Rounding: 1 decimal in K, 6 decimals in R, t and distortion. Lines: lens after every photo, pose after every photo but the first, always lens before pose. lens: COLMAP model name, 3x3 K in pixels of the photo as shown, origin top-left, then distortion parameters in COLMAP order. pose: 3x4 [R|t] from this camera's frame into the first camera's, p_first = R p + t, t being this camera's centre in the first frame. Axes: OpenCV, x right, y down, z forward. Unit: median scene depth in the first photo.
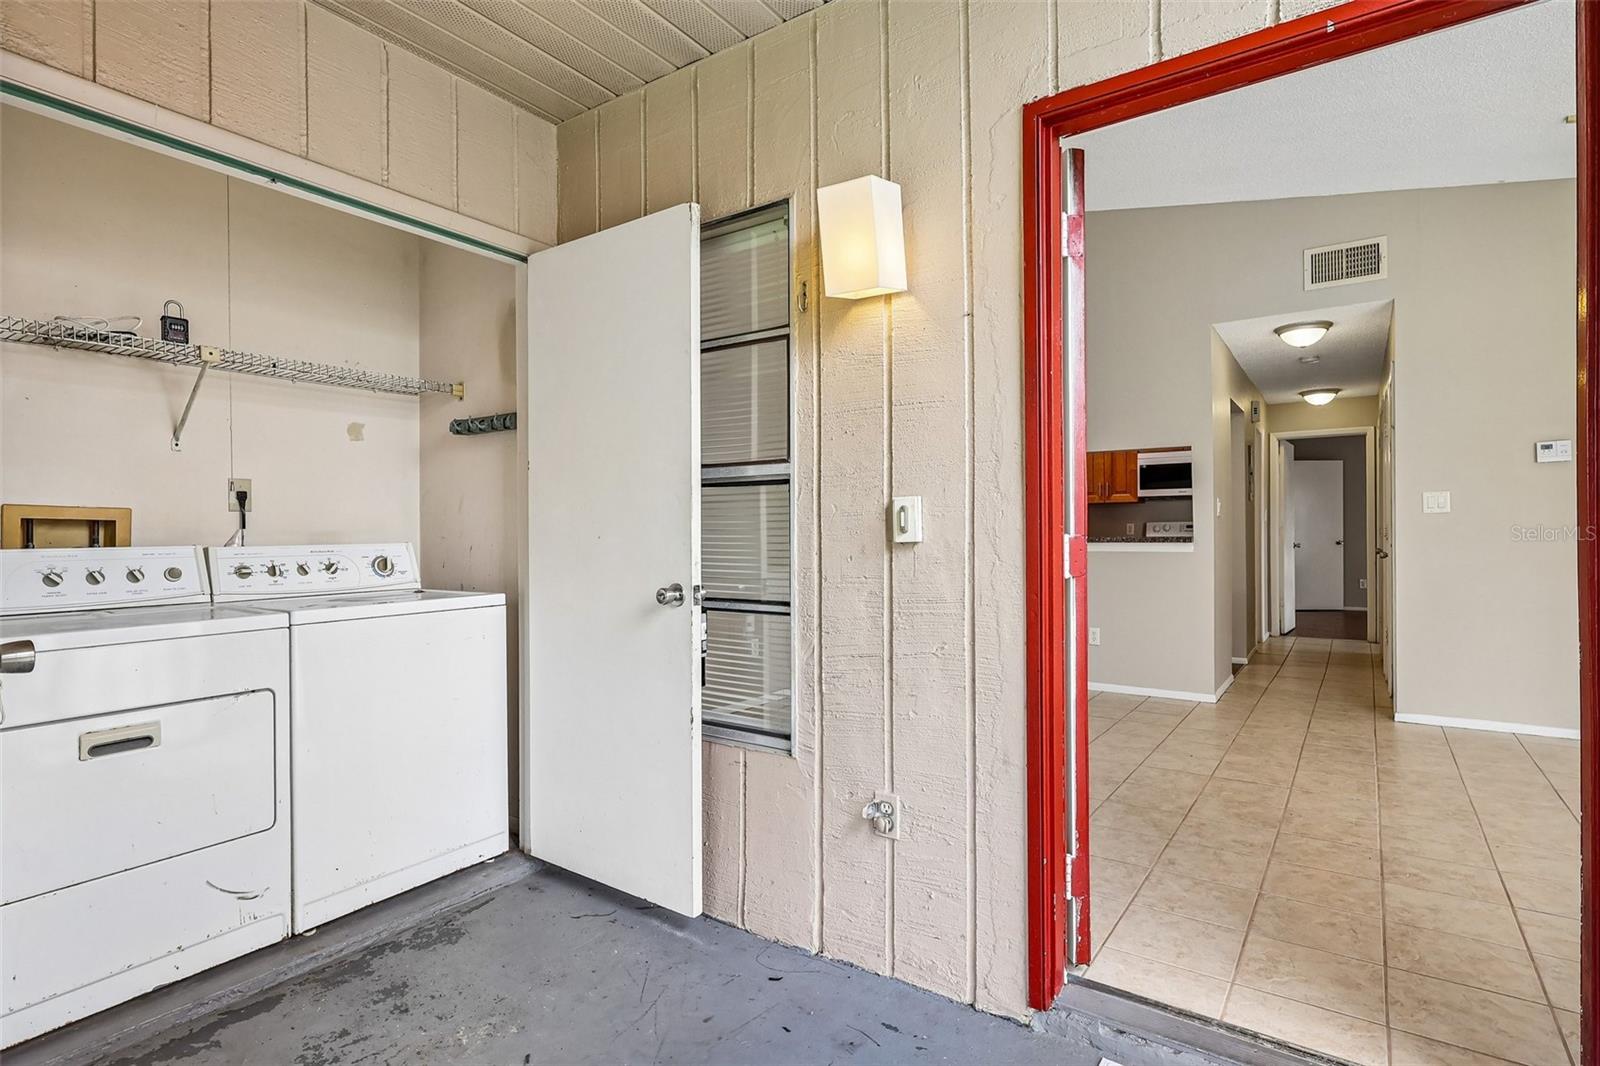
lens RADIAL K [[797.6, 0, 800.0], [0, 797.6, 531.7], [0, 0, 1]] dist [0.002791, -0.000075]
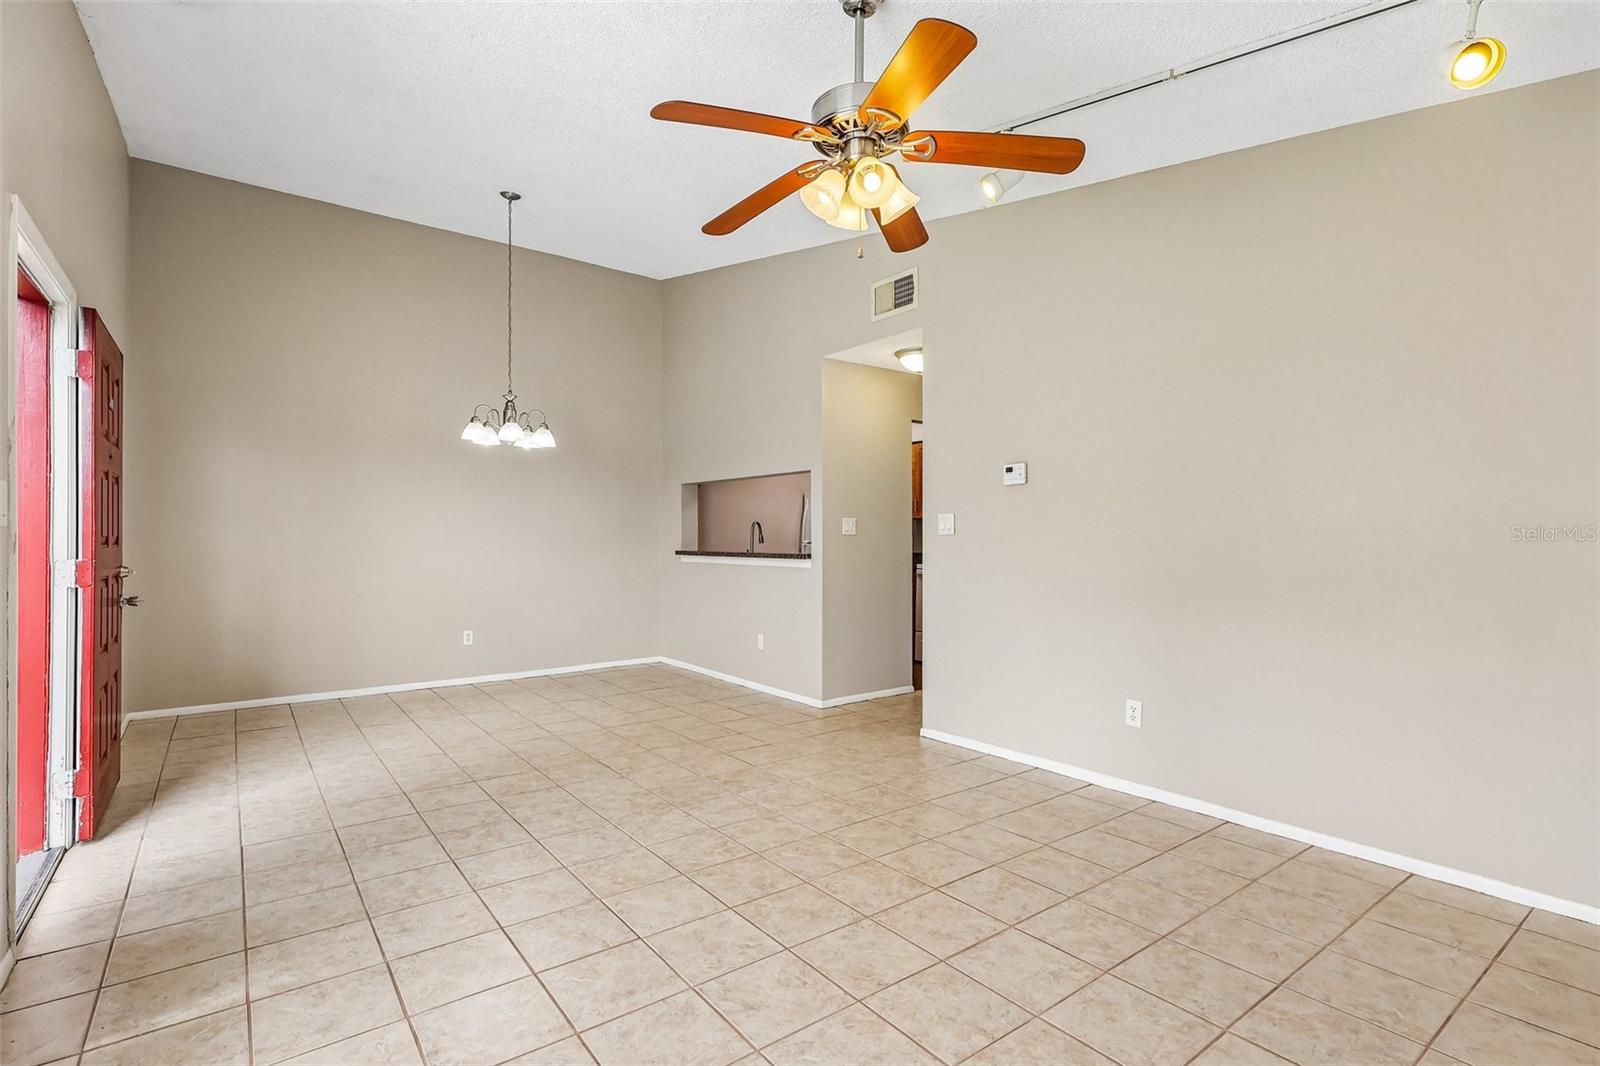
lens RADIAL K [[761.4, 0, 802.3], [0, 761.4, 531.9], [0, 0, 1]] dist [-0.001431, 0.000155]
pose [[0.954391, 0.004825, -0.298522, 1.121591], [-0.006604, 0.999966, -0.004951, -0.025615], [0.298488, 0.006697, 0.954390, 0.017651]]
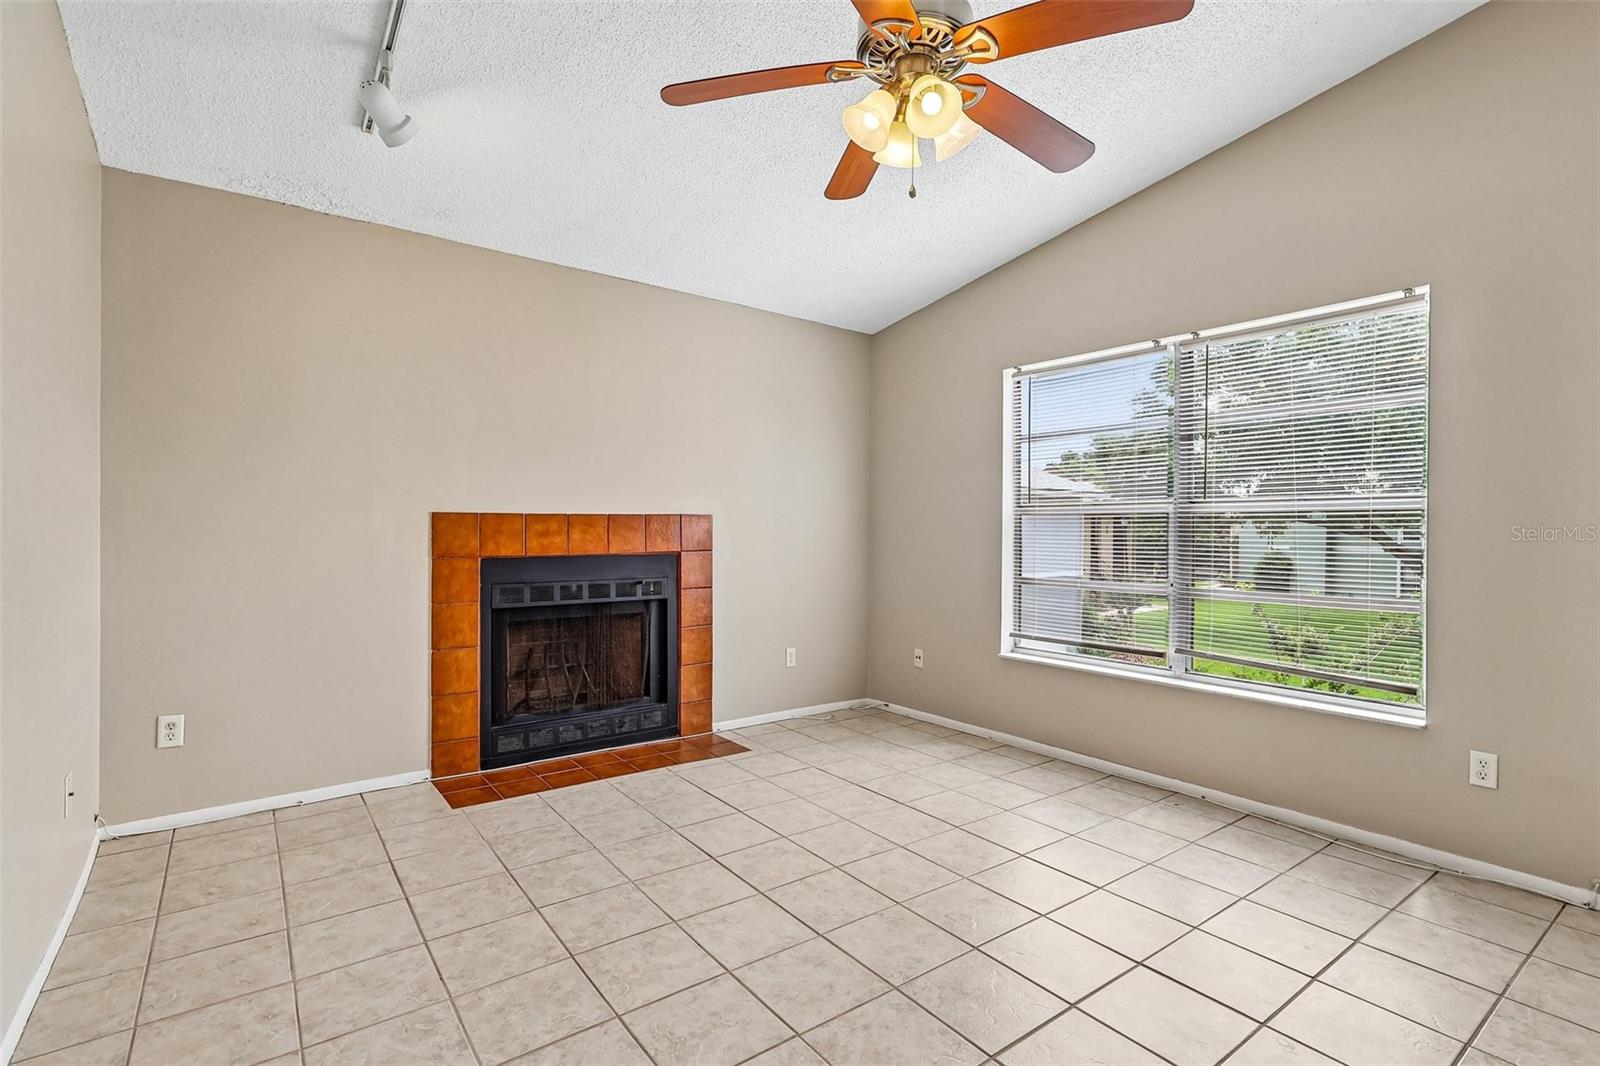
lens RADIAL K [[761.4, 0, 798.4], [0, 761.4, 530.0], [0, 0, 1]] dist [-0.001431, 0.000155]
pose [[-0.950071, -0.003122, 0.312020, 0.884478], [-0.003734, 0.999992, -0.001364, -0.021454], [-0.312013, -0.002461, -0.950075, 1.170691]]
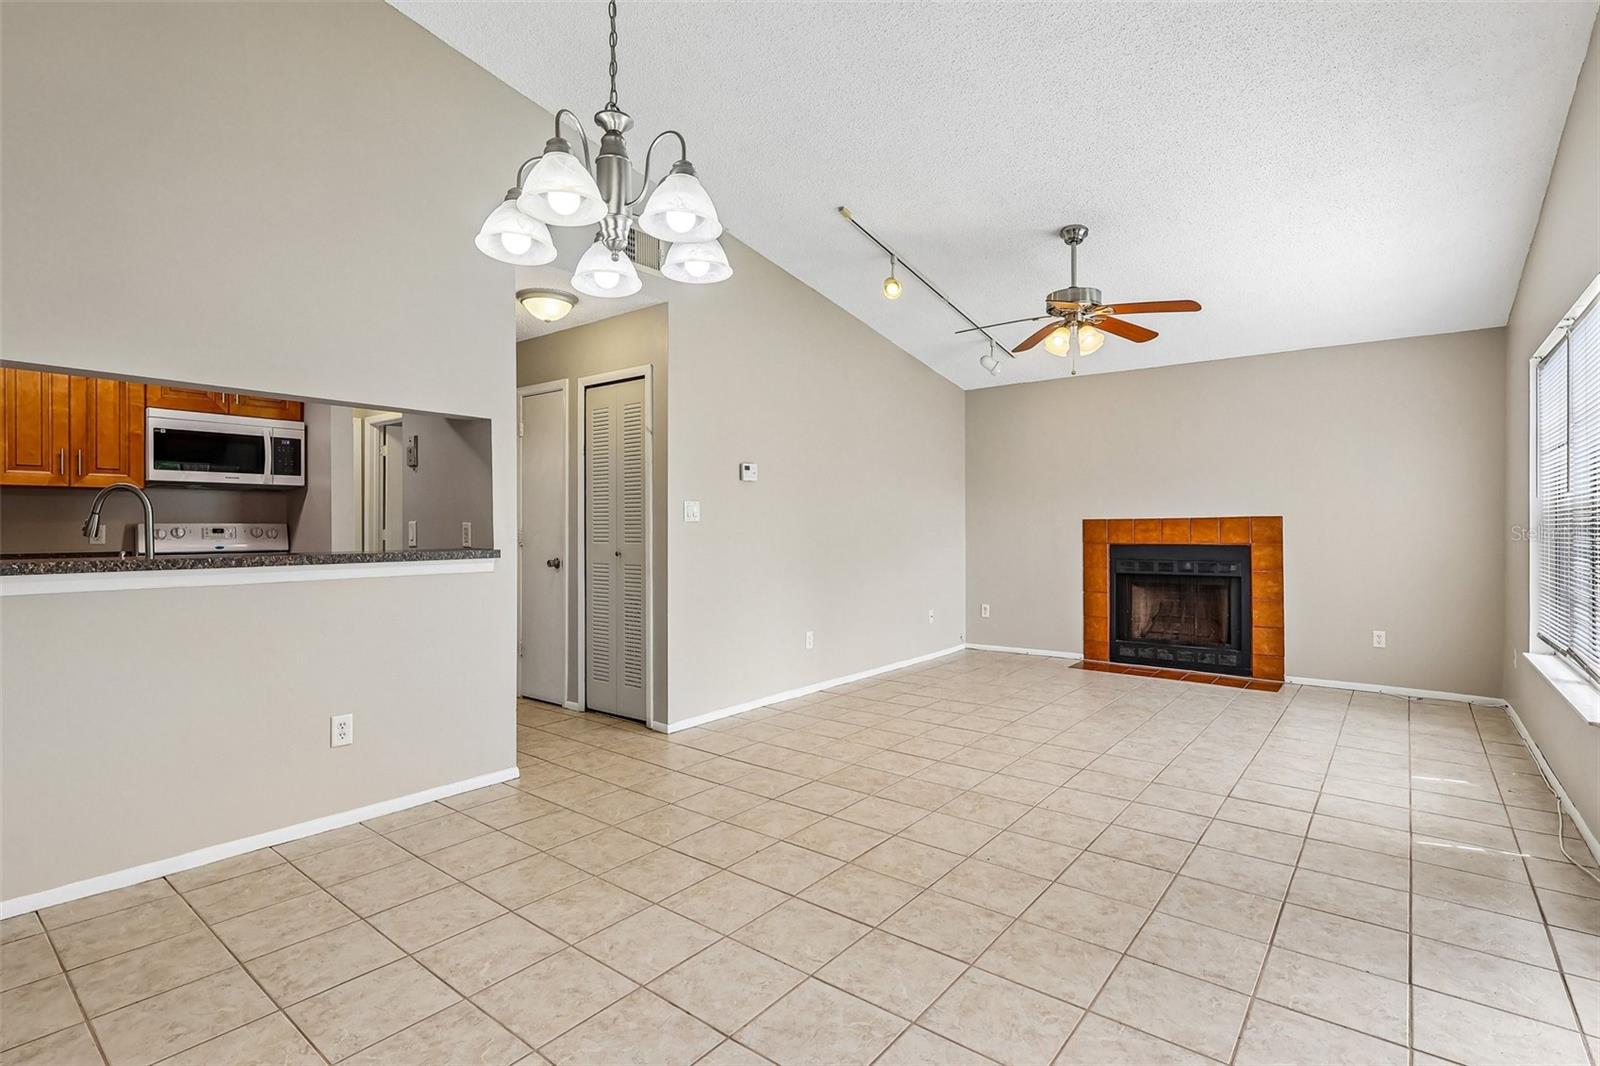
lens RADIAL K [[761.4, 0, 792.4], [0, 761.4, 518.4], [0, 0, 1]] dist [-0.001431, 0.000155]
pose [[0.063256, 0.016875, 0.997855, -0.224826], [-0.002285, 0.999857, -0.016764, -0.013931], [-0.997995, -0.001219, 0.063285, 0.992886]]
